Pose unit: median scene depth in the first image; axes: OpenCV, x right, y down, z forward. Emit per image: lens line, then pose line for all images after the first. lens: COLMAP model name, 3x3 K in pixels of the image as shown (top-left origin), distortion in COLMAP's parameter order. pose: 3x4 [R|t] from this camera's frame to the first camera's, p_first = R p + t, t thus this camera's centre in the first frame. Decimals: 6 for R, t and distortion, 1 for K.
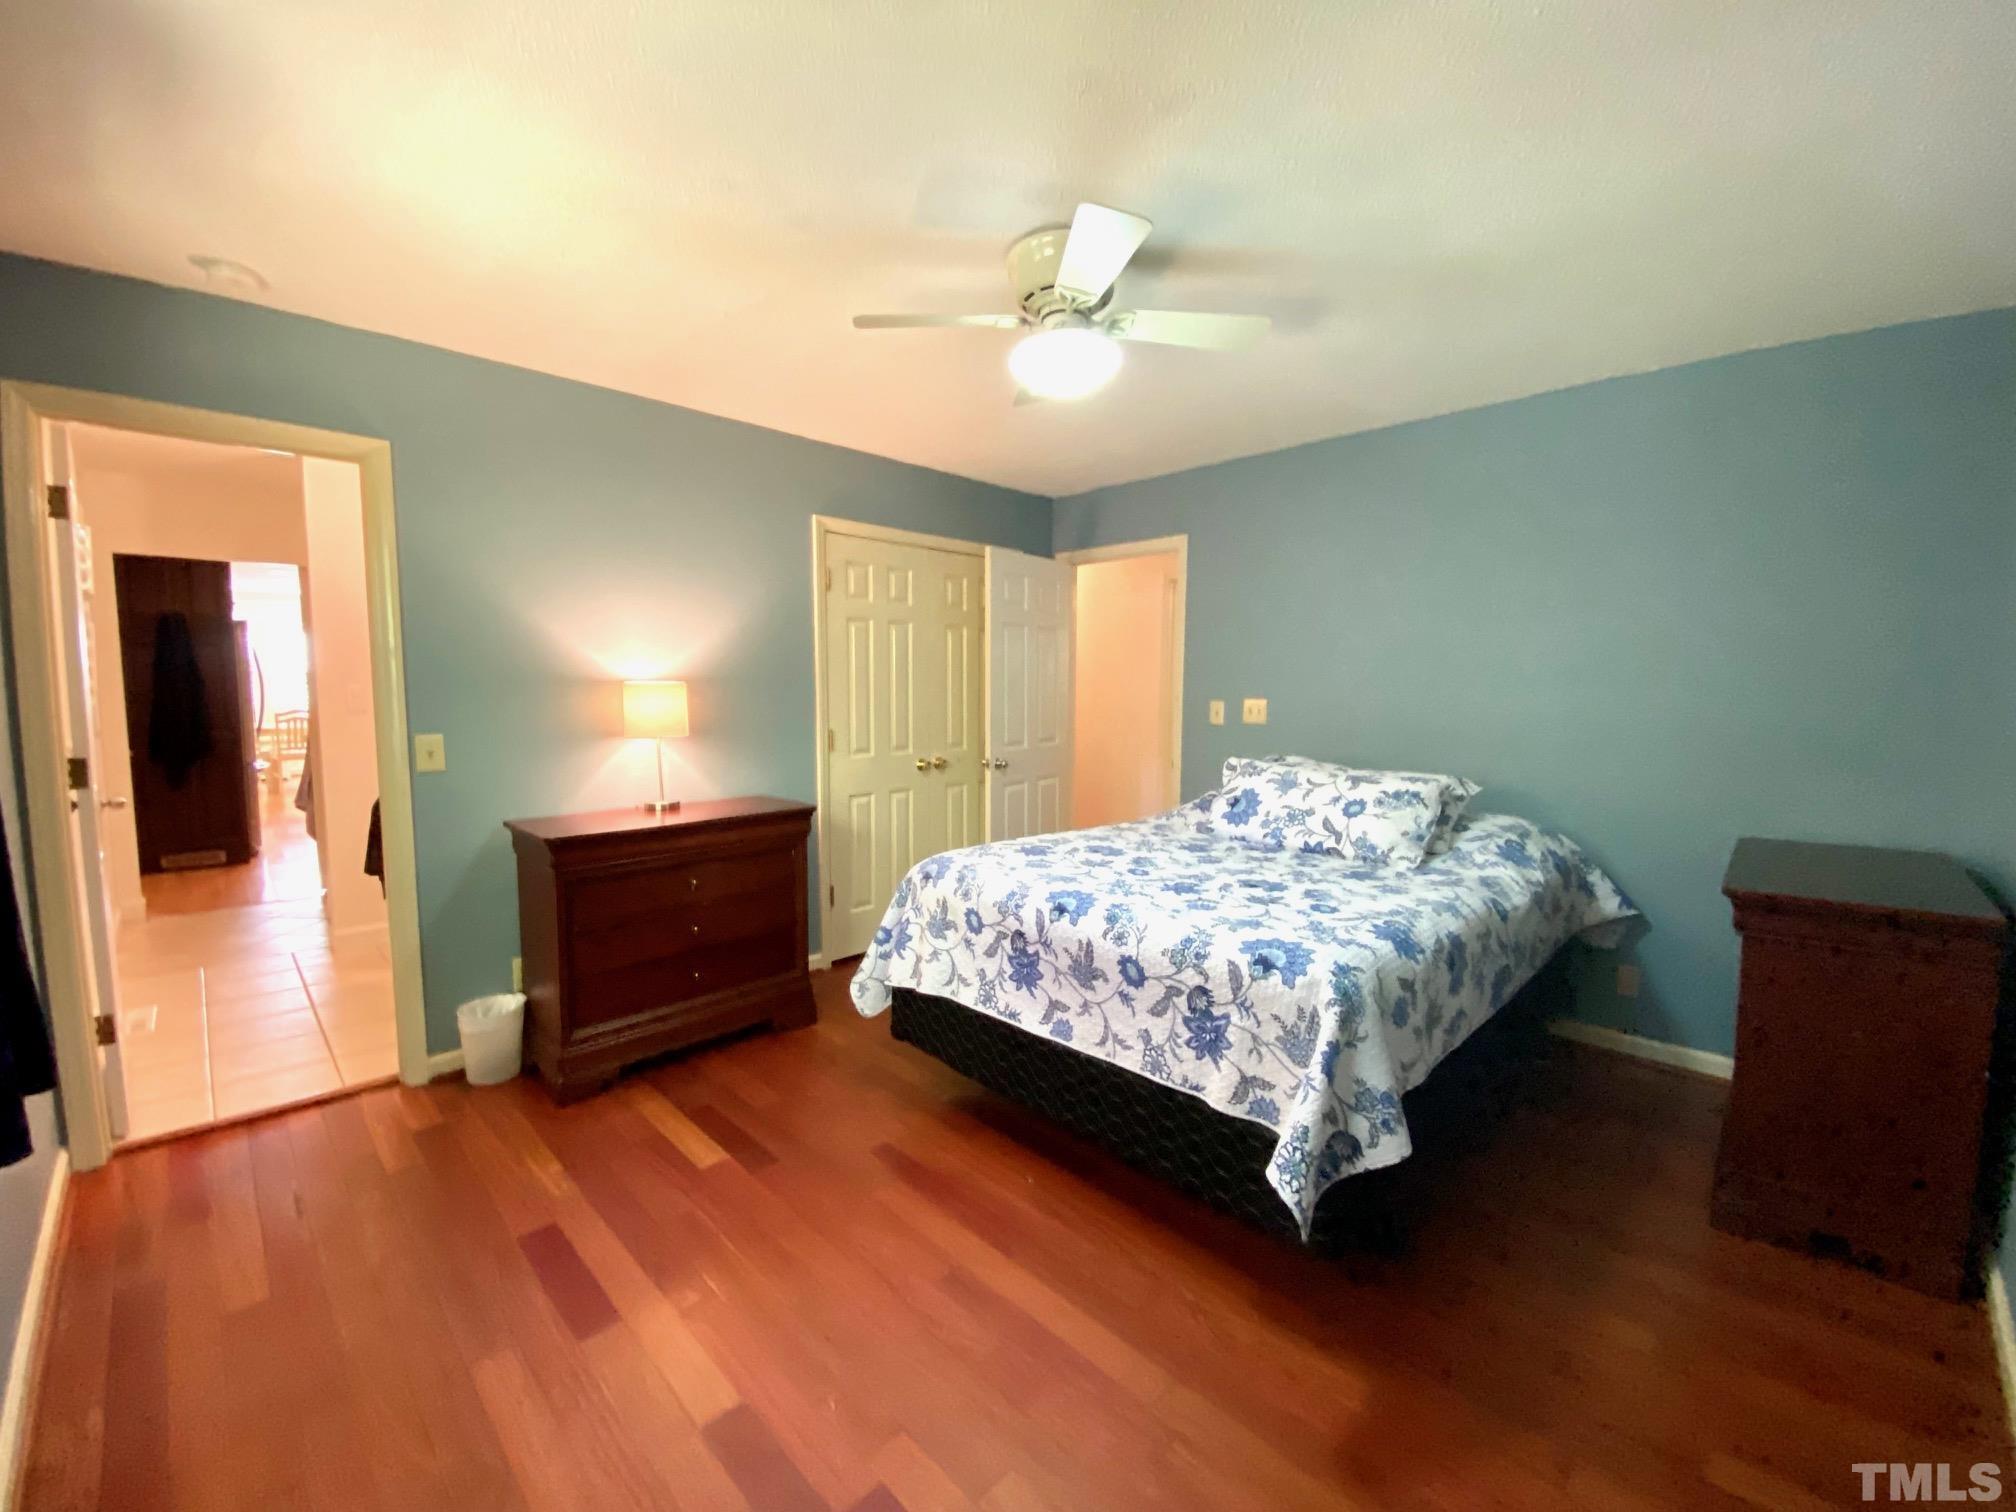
lens RADIAL K [[811.9, 0, 1025.1], [0, 811.9, 746.9], [0, 0, 1]] dist [0.000207, -0.000003]
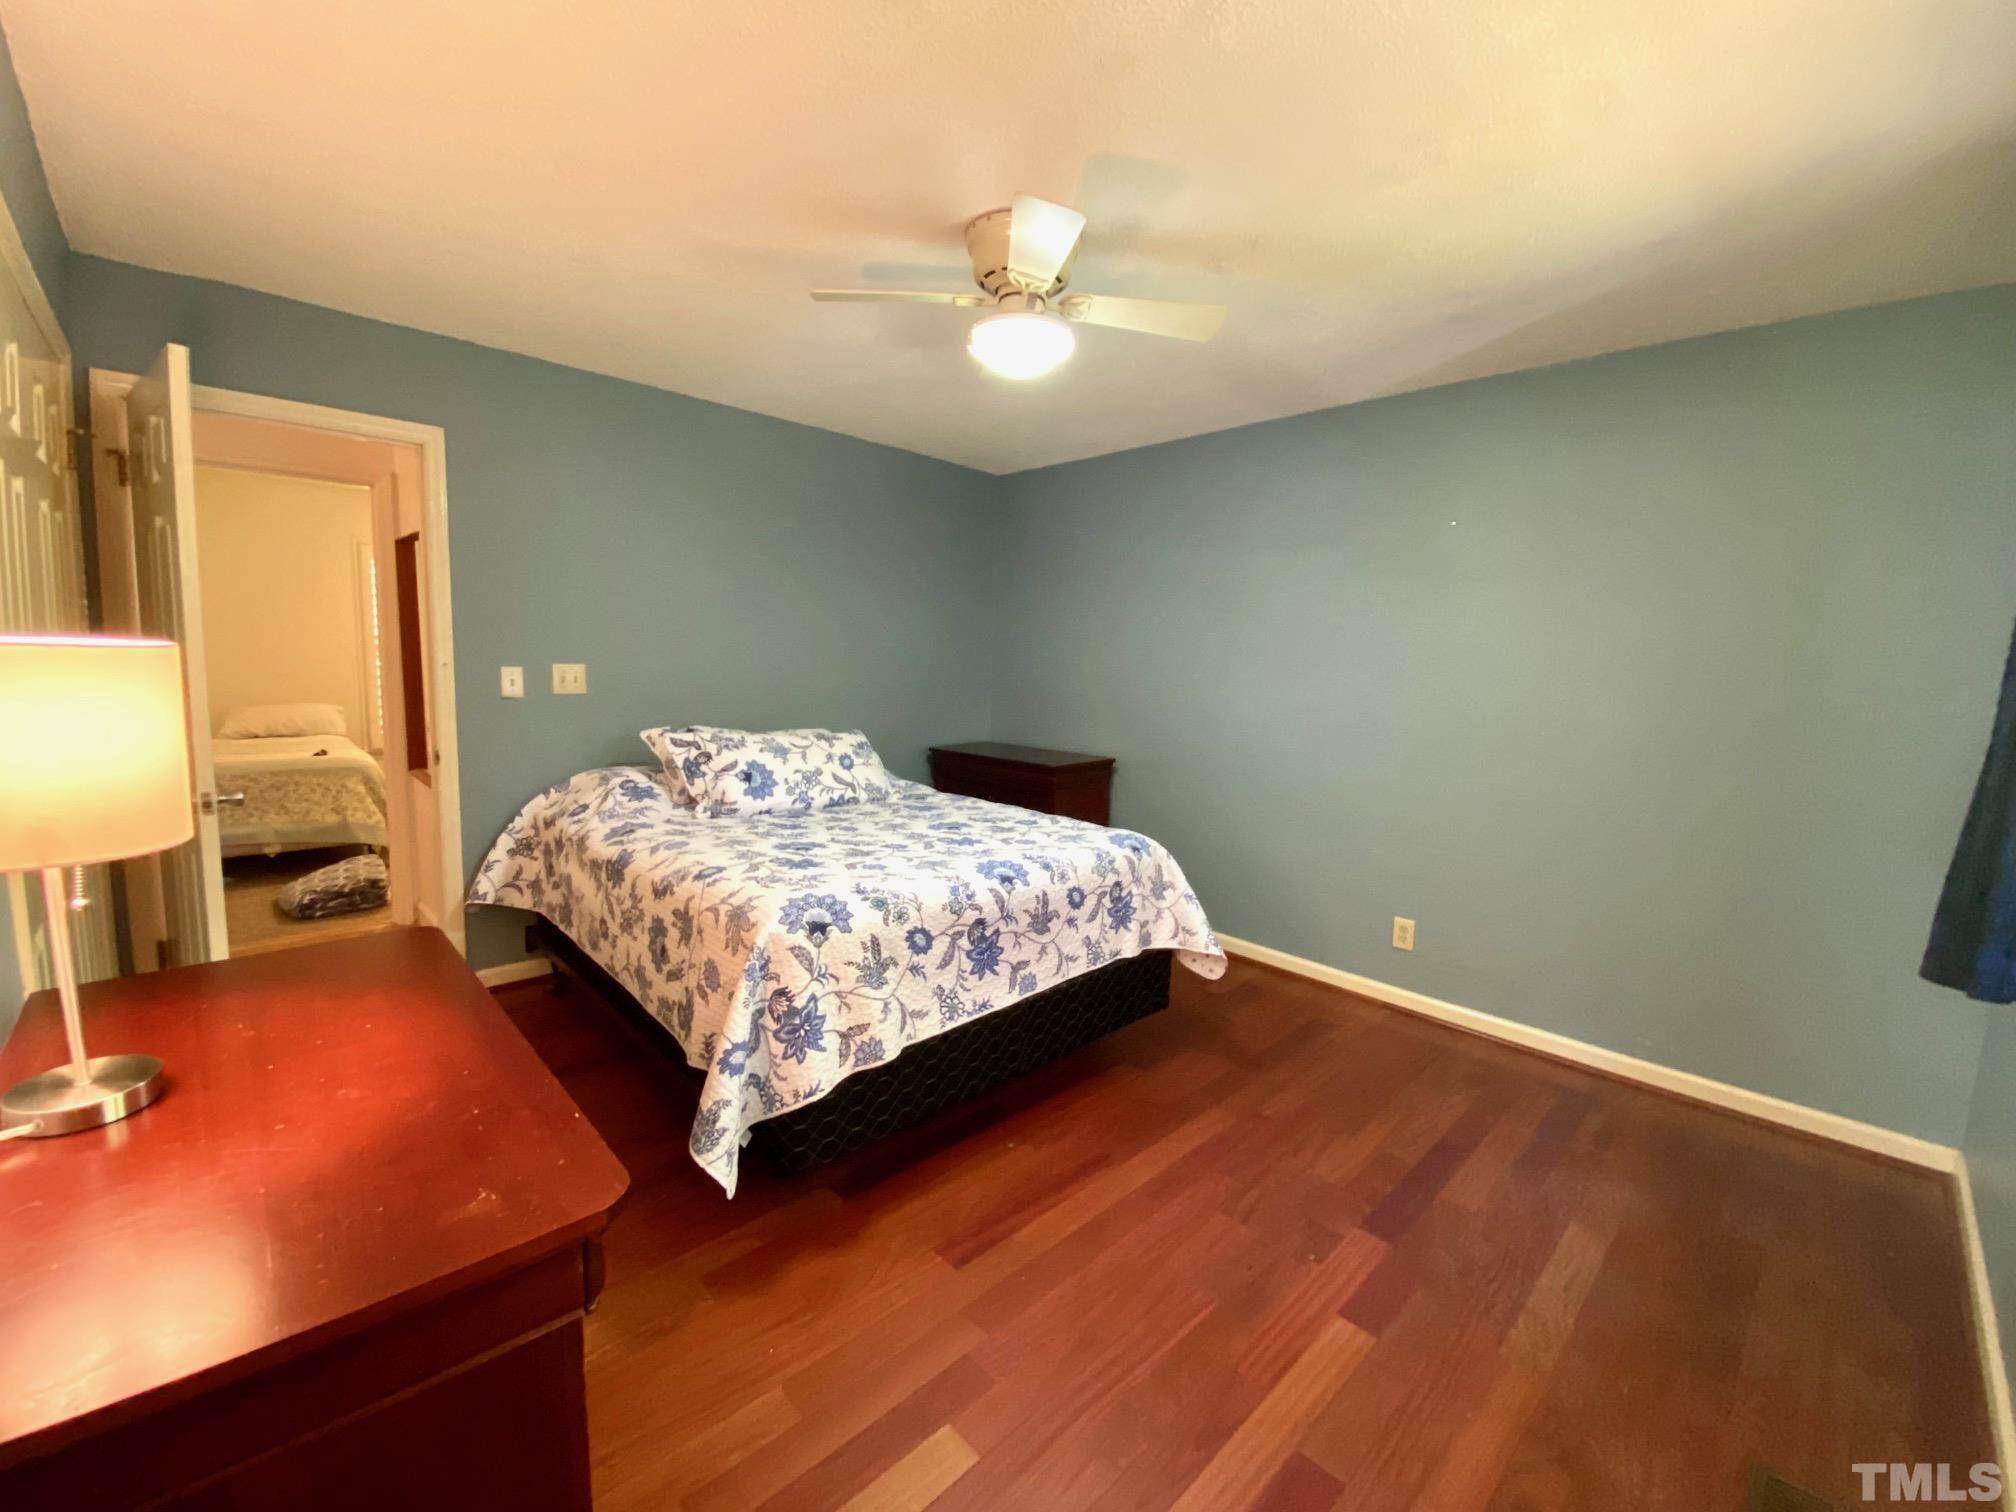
lens RADIAL K [[811.9, 0, 1025.1], [0, 811.9, 746.9], [0, 0, 1]] dist [0.000207, -0.000003]
pose [[0.019683, -0.118893, 0.992712, -0.948534], [0.049435, 0.991806, 0.117804, -0.087764], [-0.998583, 0.046756, 0.025399, 0.922811]]
